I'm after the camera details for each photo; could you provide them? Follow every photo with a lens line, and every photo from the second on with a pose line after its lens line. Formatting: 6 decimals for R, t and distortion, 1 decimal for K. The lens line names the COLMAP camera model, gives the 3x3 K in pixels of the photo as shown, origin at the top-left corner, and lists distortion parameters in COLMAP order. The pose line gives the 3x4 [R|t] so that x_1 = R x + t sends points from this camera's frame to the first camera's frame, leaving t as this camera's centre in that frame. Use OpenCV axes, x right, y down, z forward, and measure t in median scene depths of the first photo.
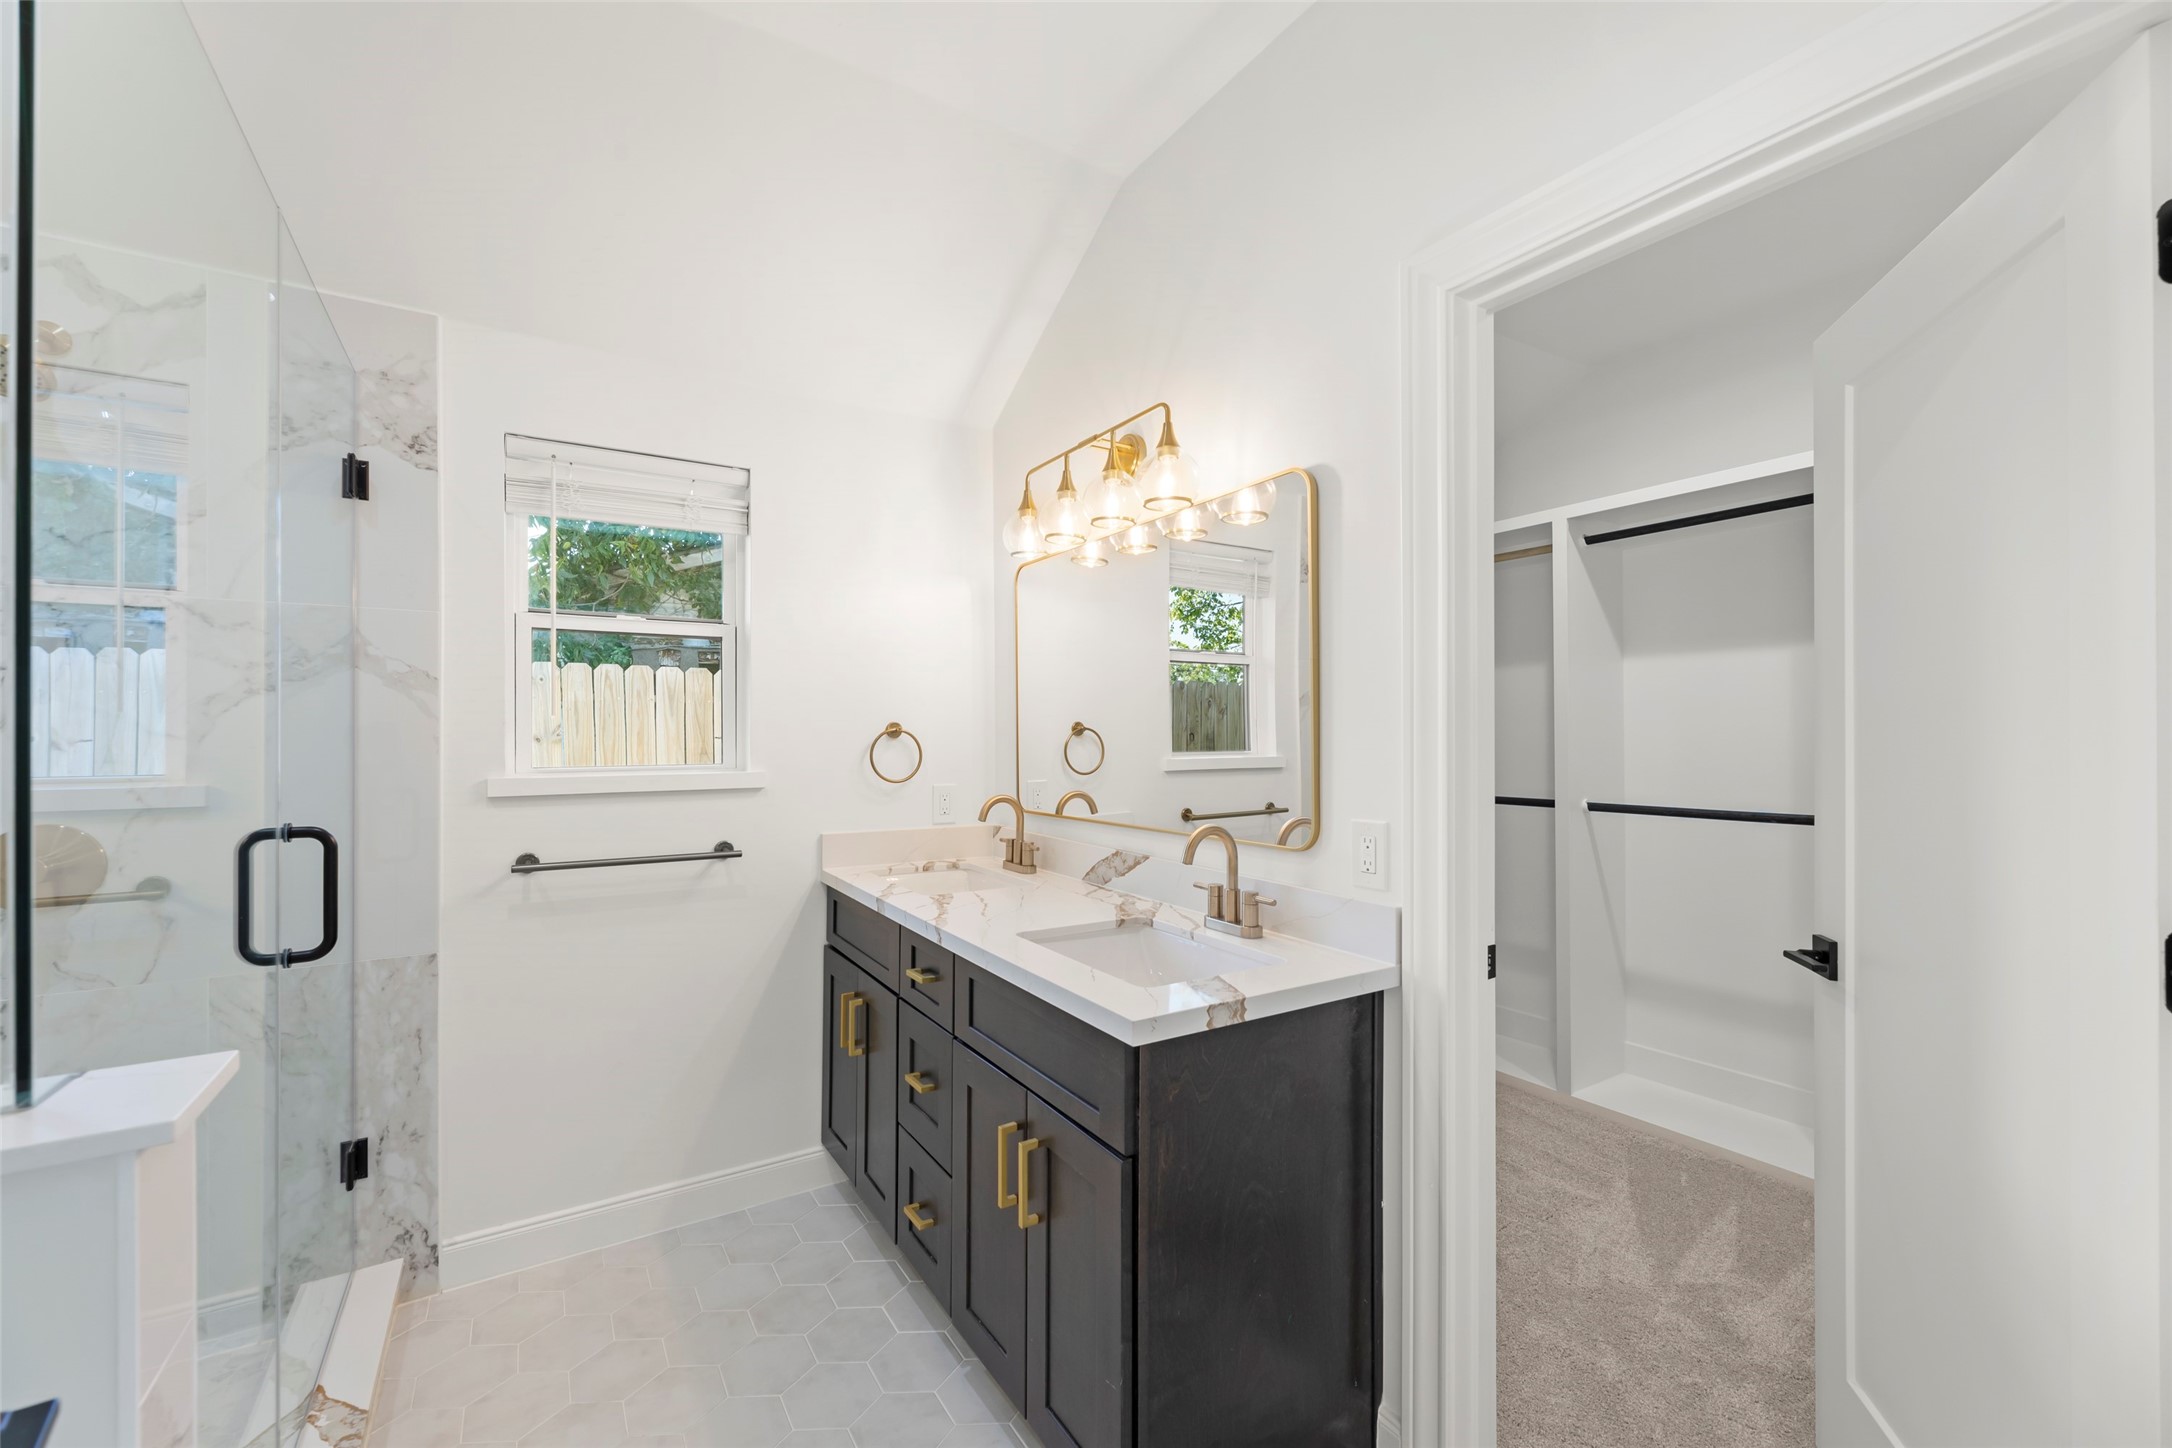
lens RADIAL K [[874.6, 0, 1077.4], [0, 874.6, 726.1], [0, 0, 1]] dist [0.000740, 0.000280]
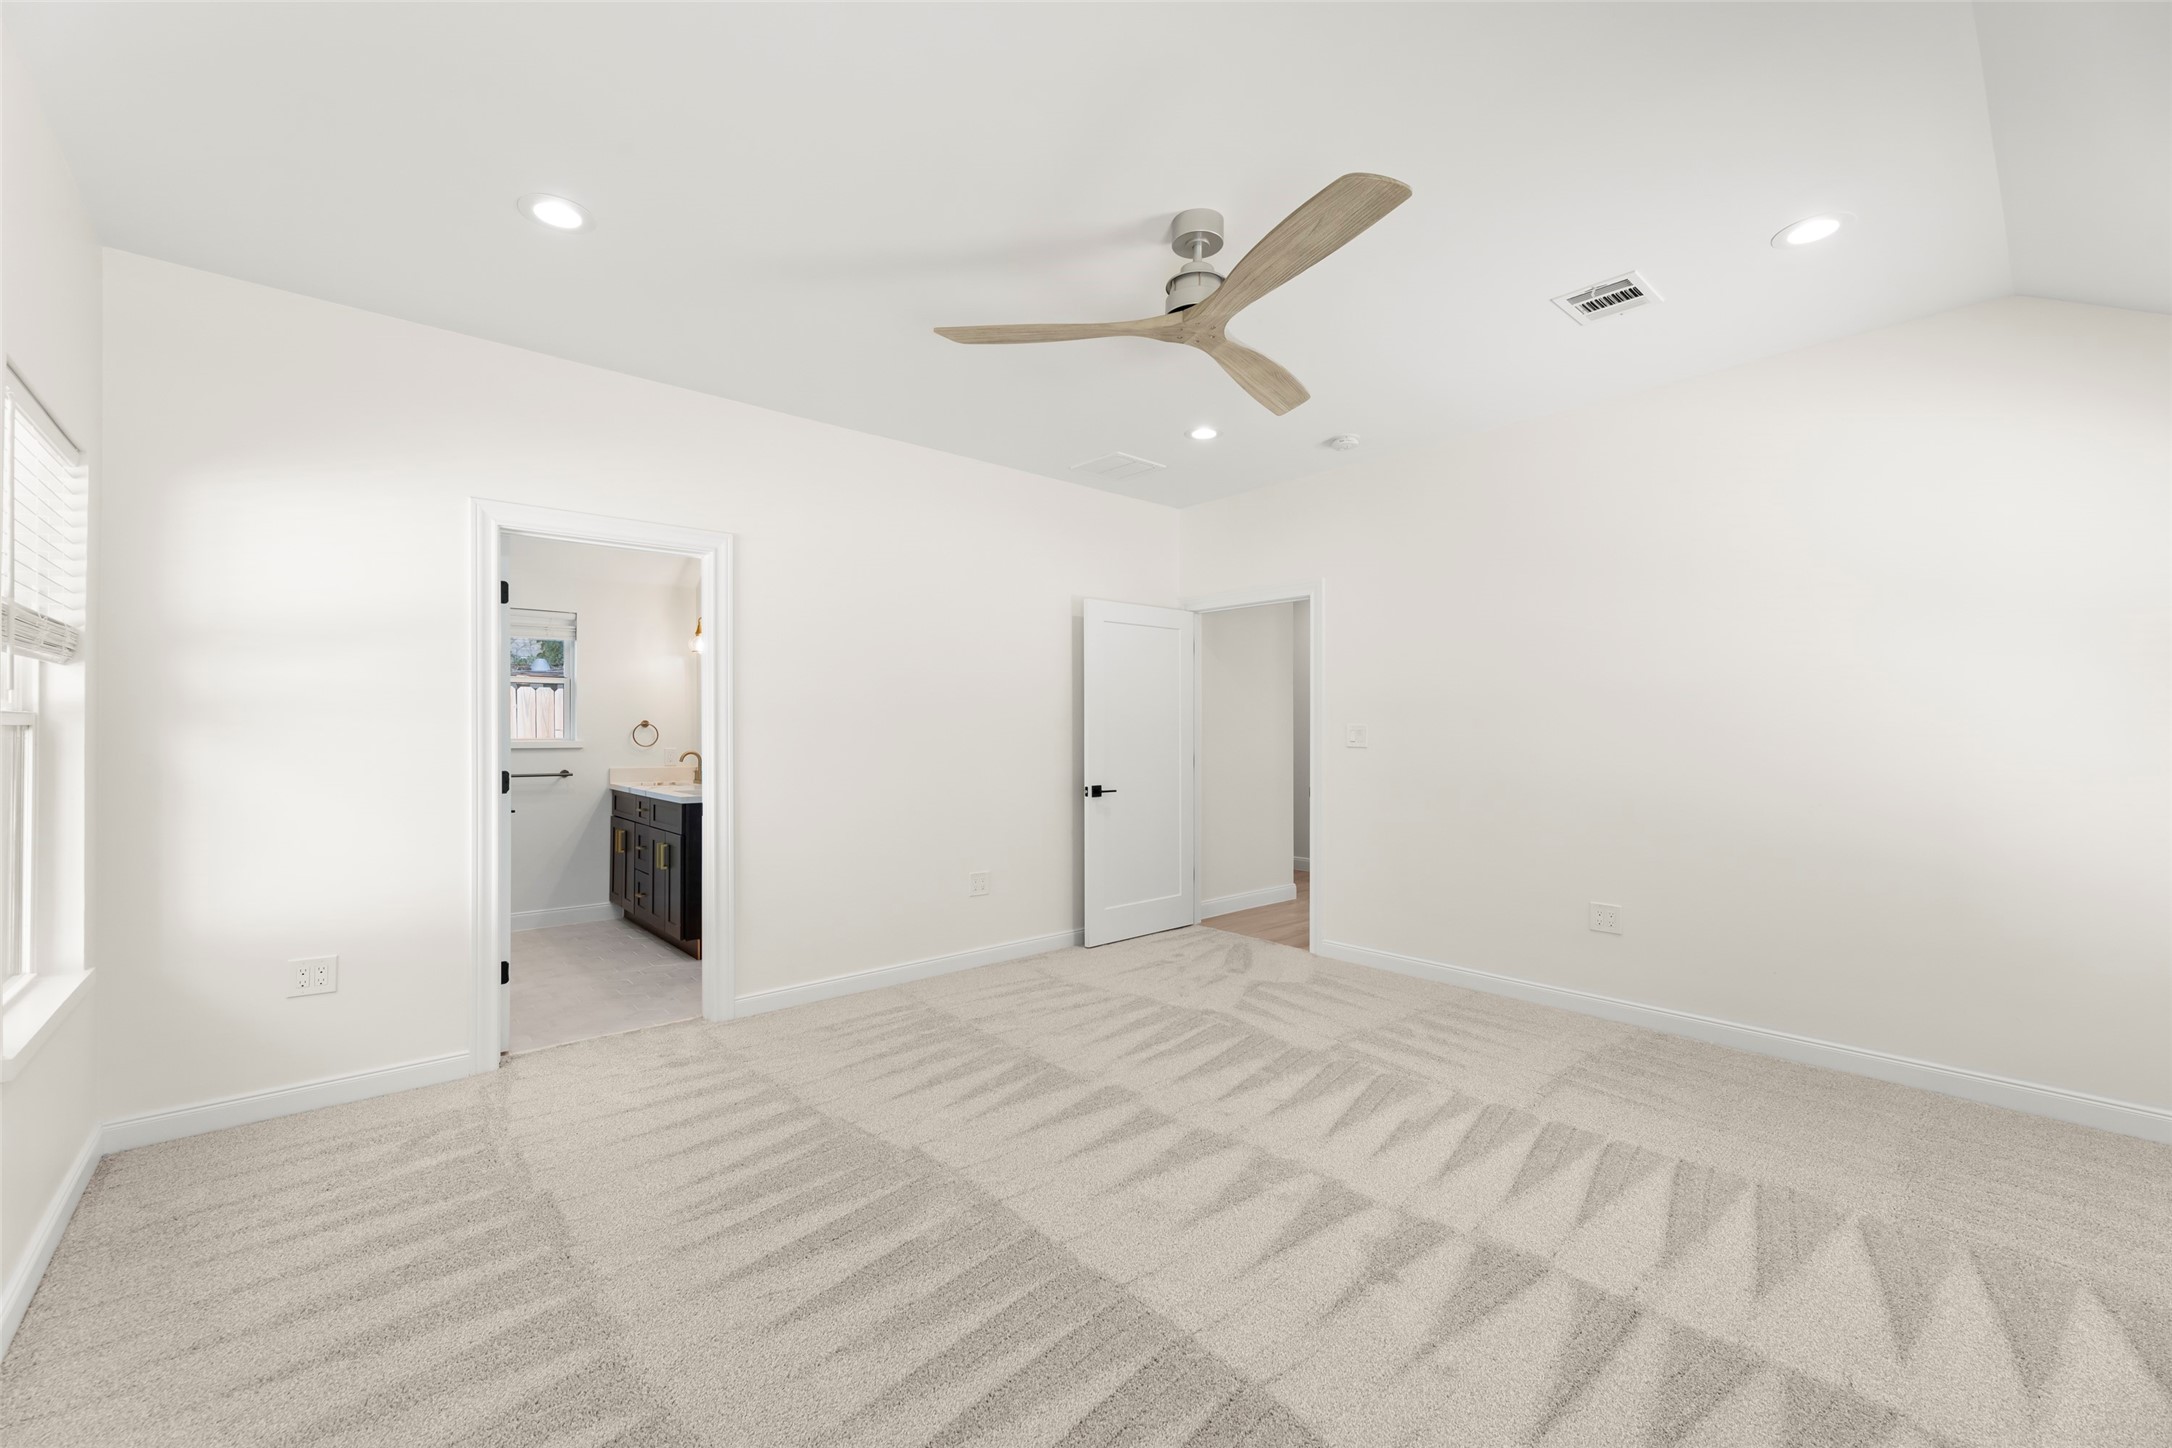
lens RADIAL K [[874.6, 0, 1077.4], [0, 874.6, 726.1], [0, 0, 1]] dist [0.000740, 0.000280]
pose [[0.987472, -0.000428, 0.157794, 0.704600], [0.000407, 1.000000, 0.000171, 0.013925], [-0.157794, -0.000105, 0.987472, -1.851894]]
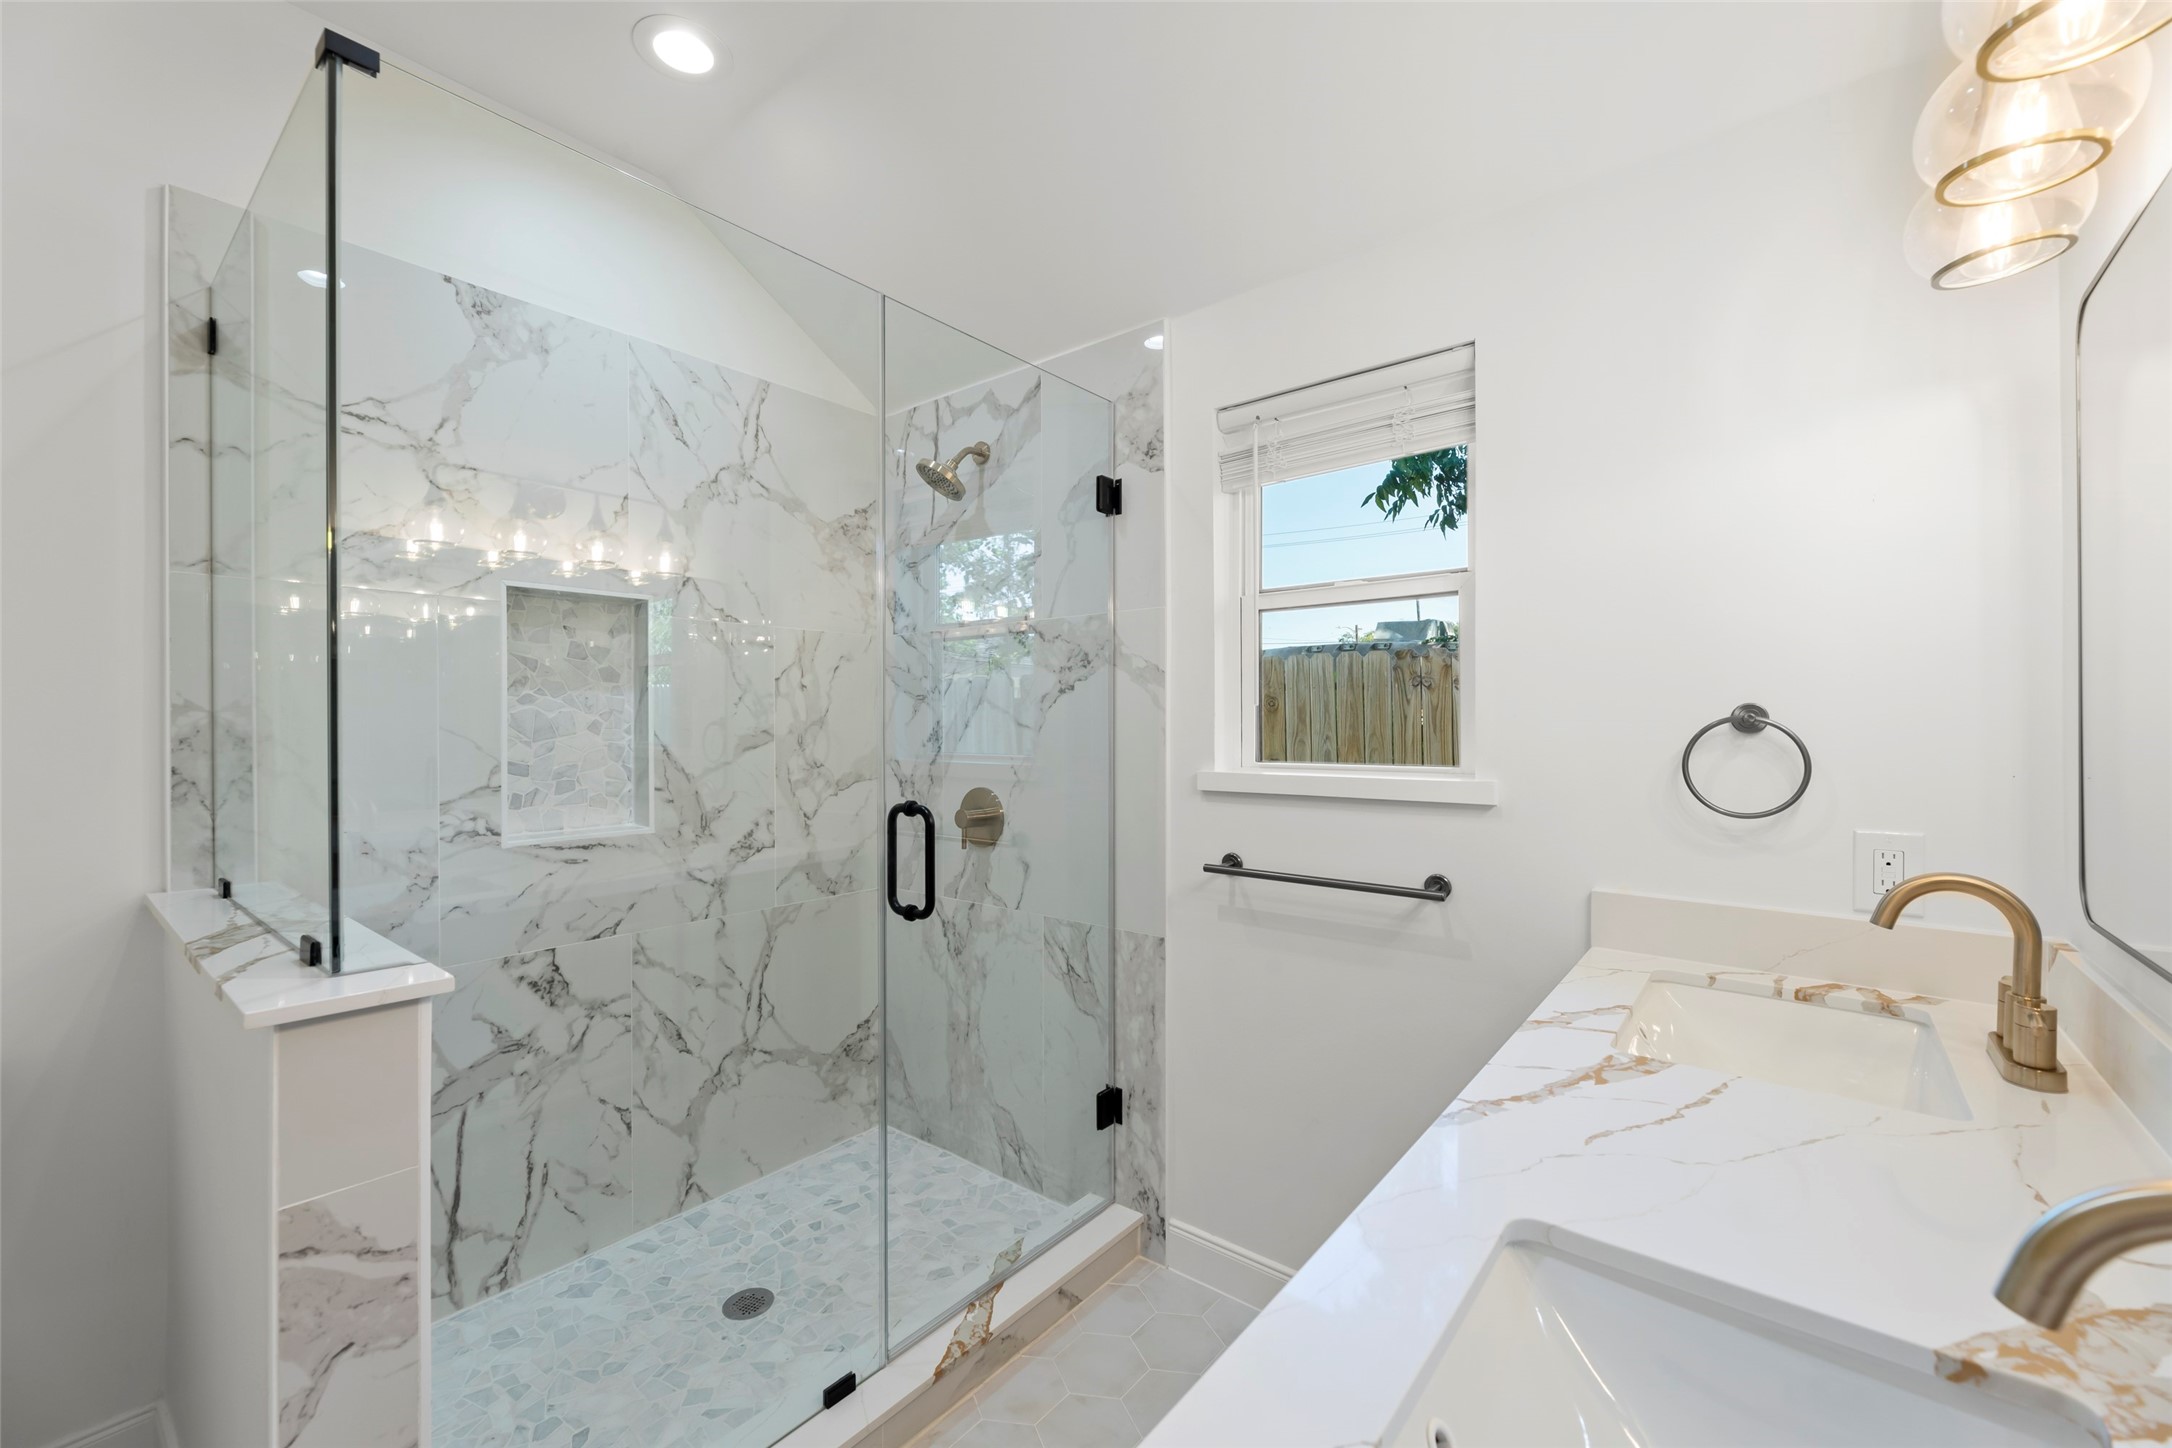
lens RADIAL K [[874.6, 0, 1077.4], [0, 874.6, 726.1], [0, 0, 1]] dist [0.000740, 0.000280]
pose [[0.324771, 0.002288, -0.945790, 0.210898], [0.007730, 0.999957, 0.005074, 0.003783], [0.945761, -0.008959, 0.324740, 0.570071]]
